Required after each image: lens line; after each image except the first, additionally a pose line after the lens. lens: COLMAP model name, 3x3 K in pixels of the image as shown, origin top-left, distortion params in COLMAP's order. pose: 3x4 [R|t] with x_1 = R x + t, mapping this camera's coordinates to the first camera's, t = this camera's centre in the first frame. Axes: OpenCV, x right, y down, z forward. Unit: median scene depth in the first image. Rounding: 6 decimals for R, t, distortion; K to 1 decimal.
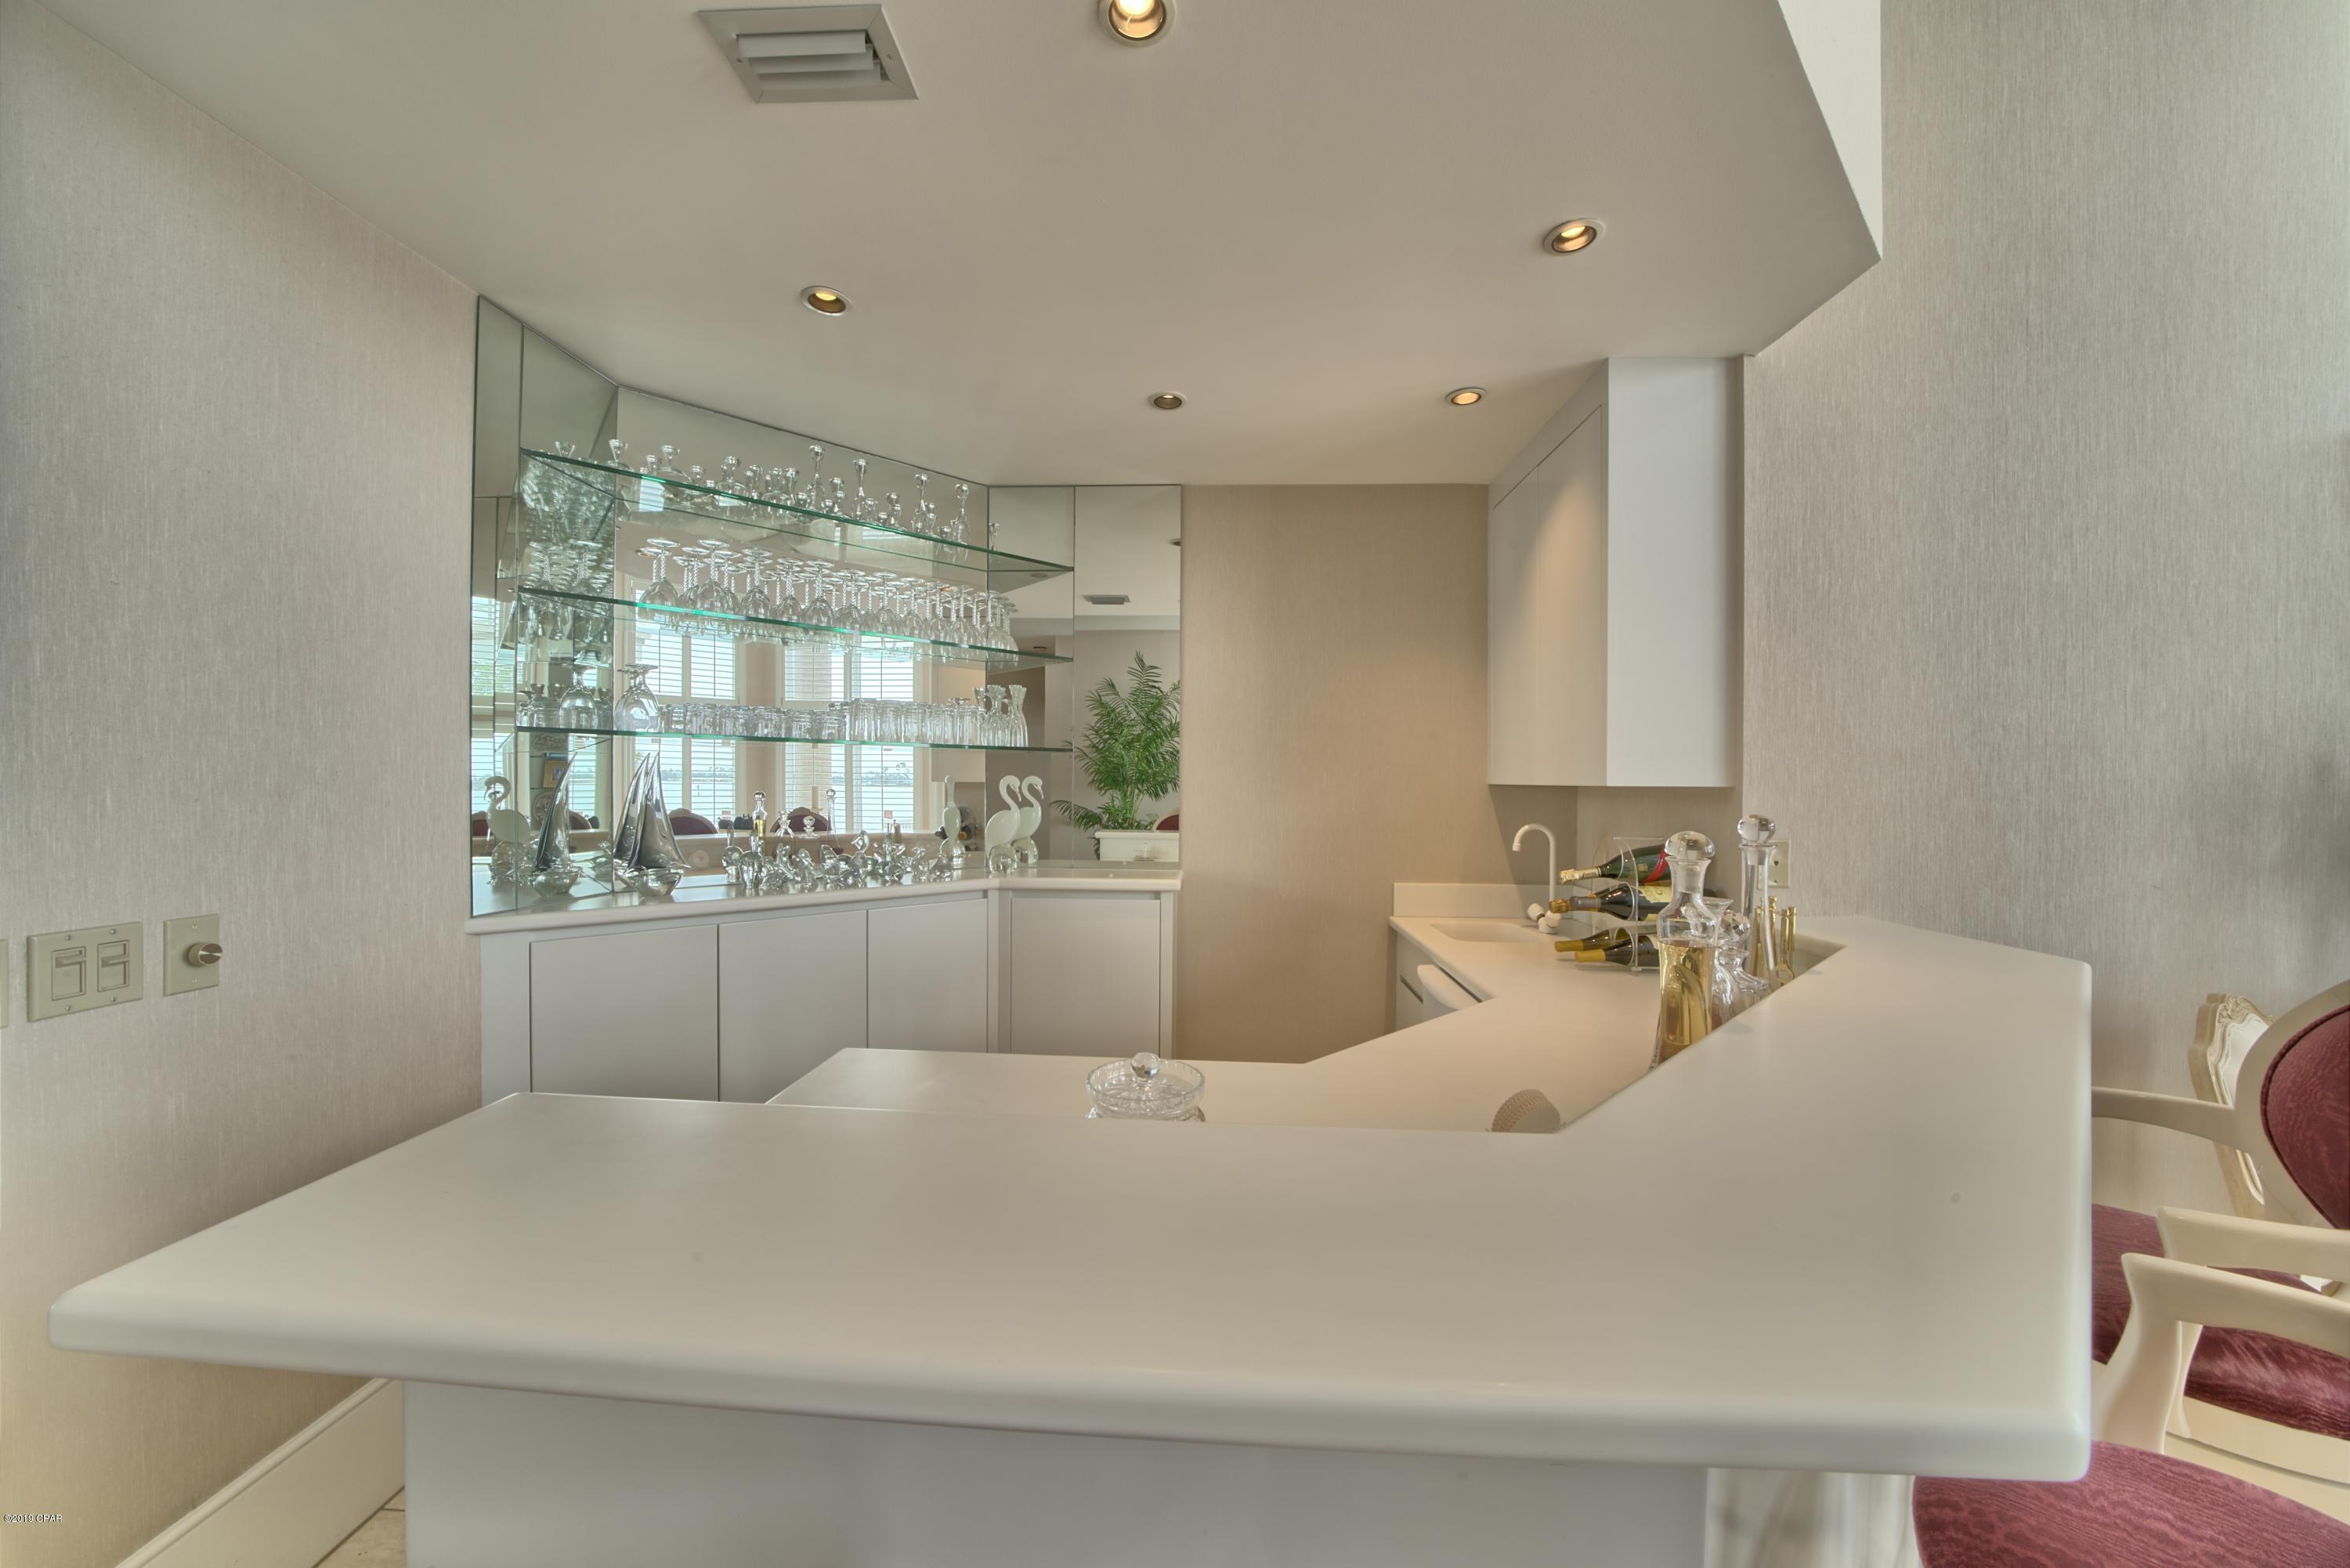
lens RADIAL K [[819.1, 0, 1175.0], [0, 819.1, 784.0], [0, 0, 1]] dist [-0.017859, -0.000110]
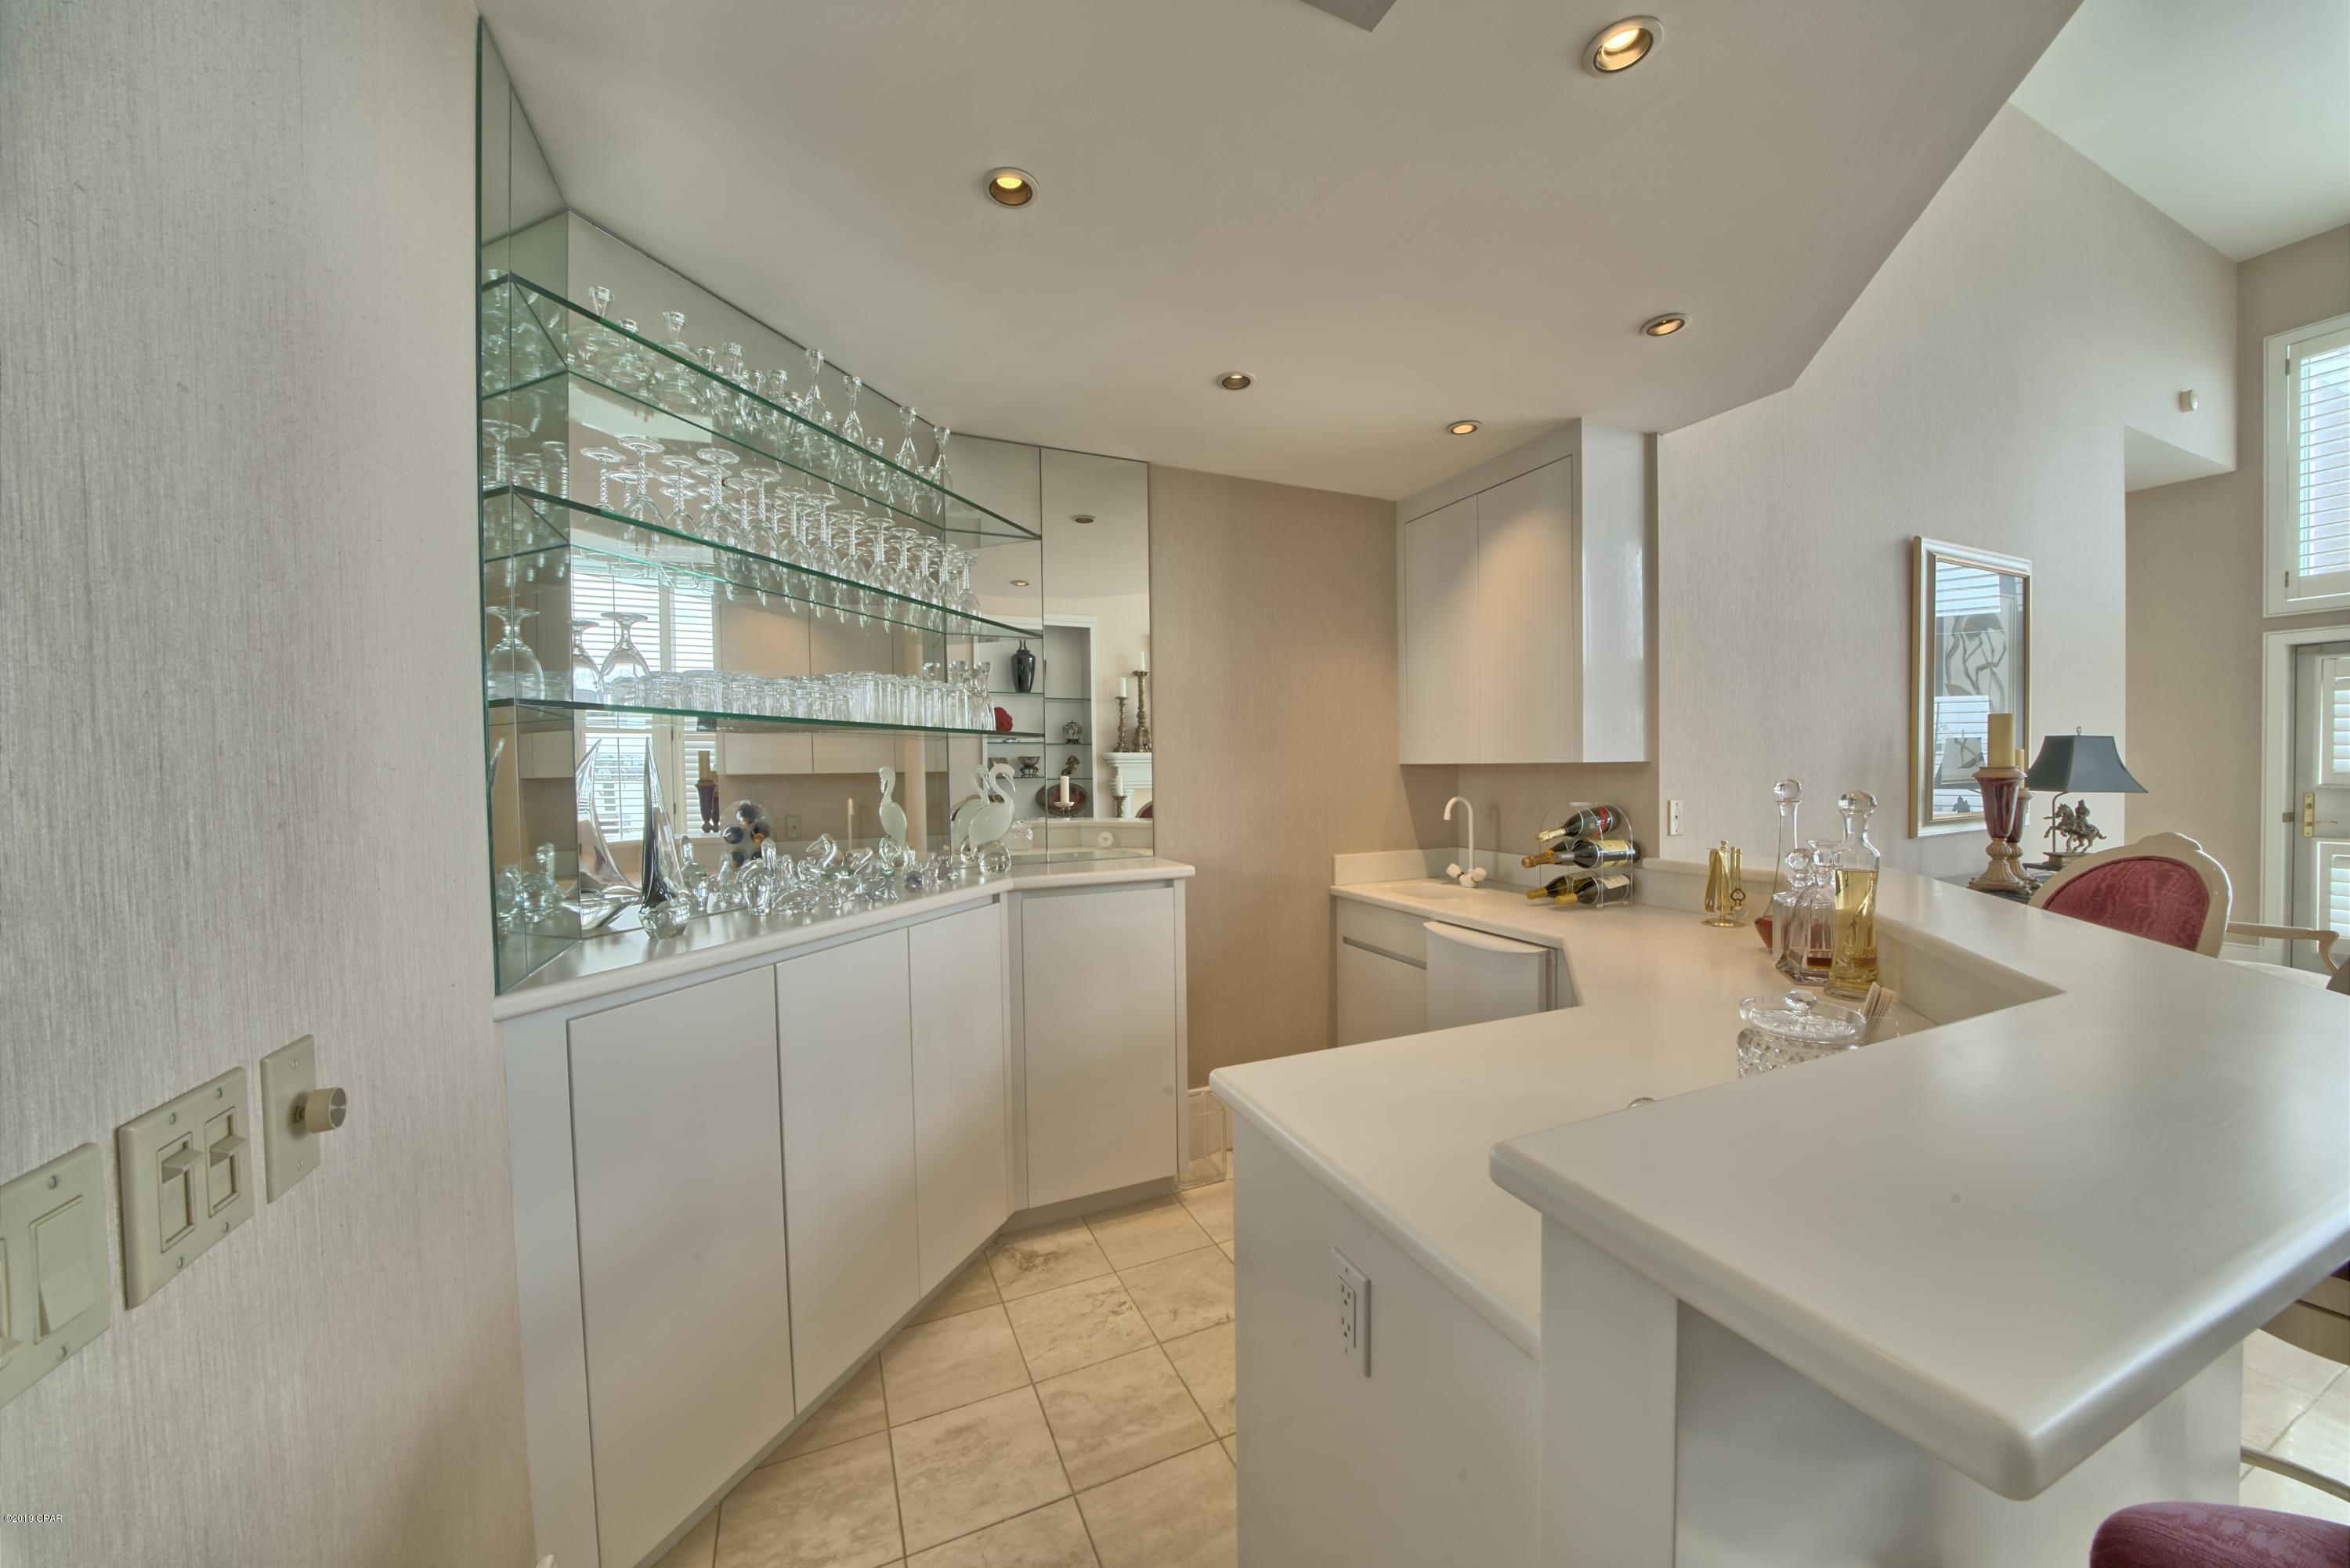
lens RADIAL K [[819.1, 0, 1175.0], [0, 819.1, 784.0], [0, 0, 1]] dist [-0.017859, -0.000110]
pose [[0.893366, -0.029132, 0.448384, -0.457849], [0.022432, 0.999543, 0.020247, -0.002403], [-0.448769, -0.008029, 0.893612, 0.125558]]
